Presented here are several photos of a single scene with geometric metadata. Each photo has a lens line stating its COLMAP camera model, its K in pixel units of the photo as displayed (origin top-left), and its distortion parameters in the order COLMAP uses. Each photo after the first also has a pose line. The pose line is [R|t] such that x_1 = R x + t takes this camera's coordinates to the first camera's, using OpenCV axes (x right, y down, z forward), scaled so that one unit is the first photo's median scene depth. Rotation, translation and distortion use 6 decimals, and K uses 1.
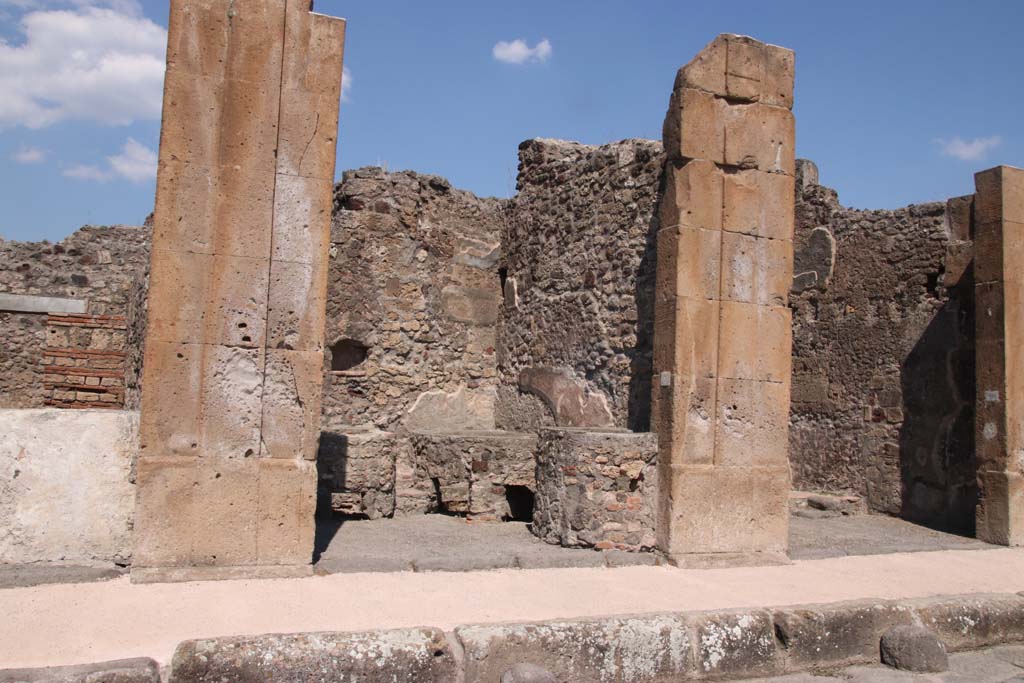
lens RADIAL K [[869.2, 0, 507.0], [0, 869.2, 337.5], [0, 0, 1]] dist [-0.126261, 0.125526]
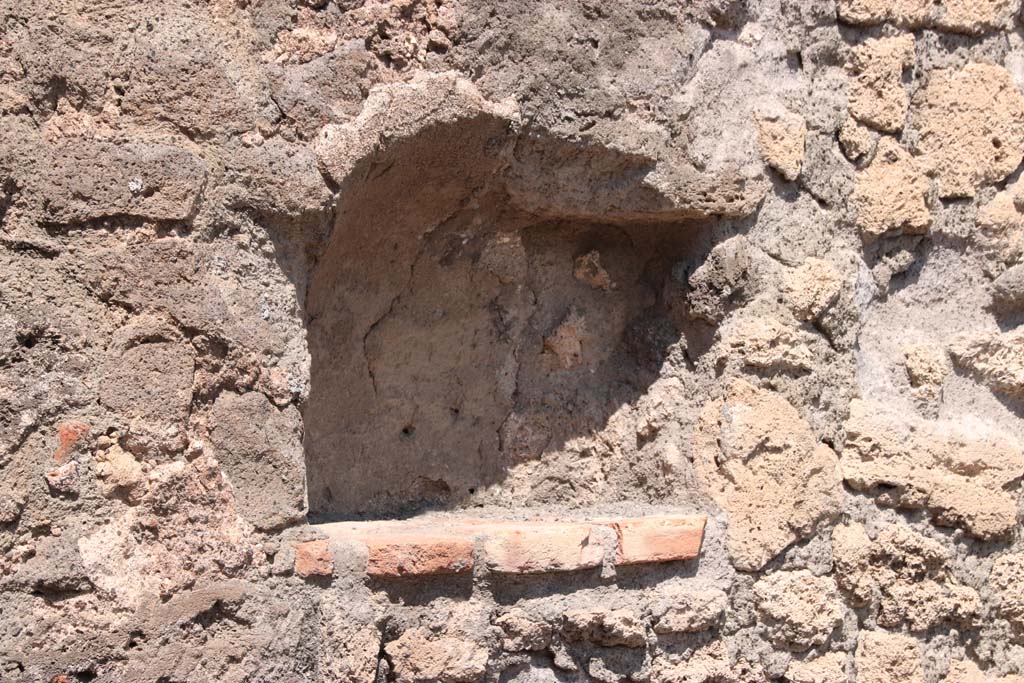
lens RADIAL K [[2706.3, 0, 513.7], [0, 2706.3, 345.3], [0, 0, 1]] dist [0.723529, 0.000000]
pose [[0.998333, -0.047596, -0.032647, -0.179552], [0.047511, 0.998865, -0.003385, 0.024290], [0.032771, 0.001829, 0.999461, 0.771123]]
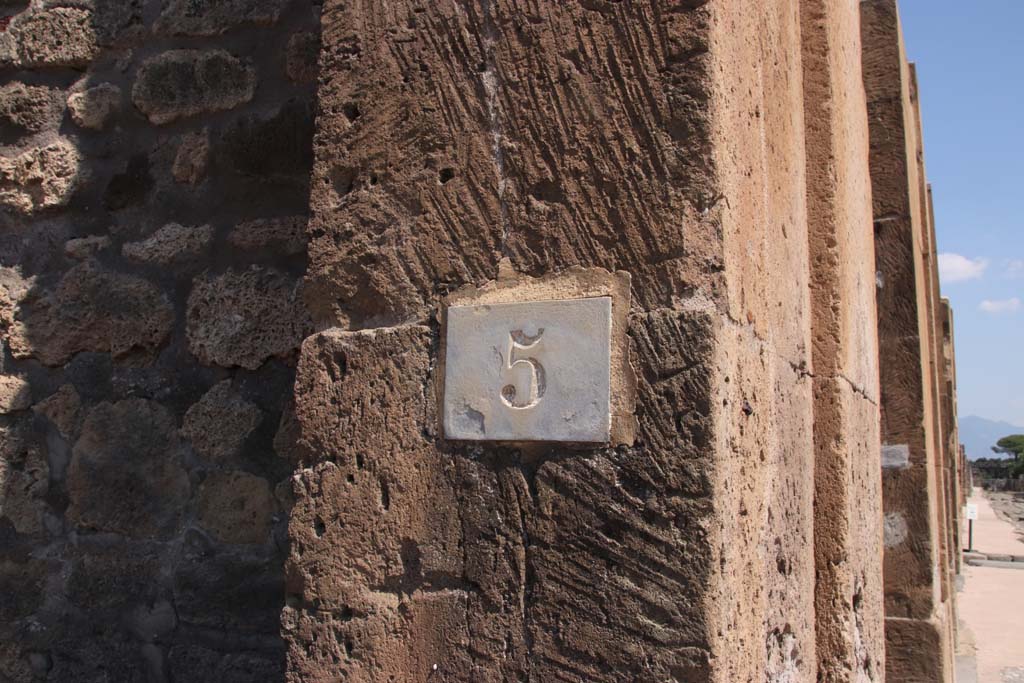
lens RADIAL K [[869.2, 0, 510.7], [0, 869.2, 342.5], [0, 0, 1]] dist [-0.126261, 0.125526]
pose [[0.764358, 0.067262, 0.641274, 0.101598], [-0.040224, 0.997581, -0.056691, 0.041188], [-0.643536, 0.017537, 0.765215, 0.756876]]
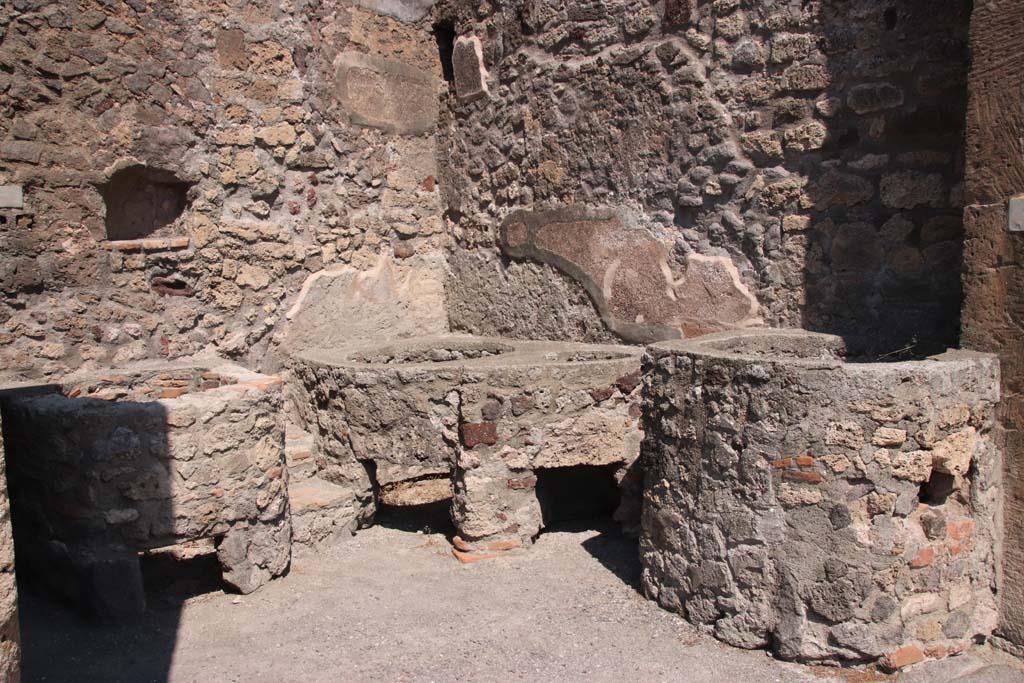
lens RADIAL K [[869.2, 0, 507.2], [0, 869.2, 346.1], [0, 0, 1]] dist [-0.126261, 0.125526]
pose [[0.976487, -0.080729, 0.199889, -0.099023], [0.044462, 0.982719, 0.179686, 0.023200], [-0.210941, -0.166574, 0.963202, 0.551769]]
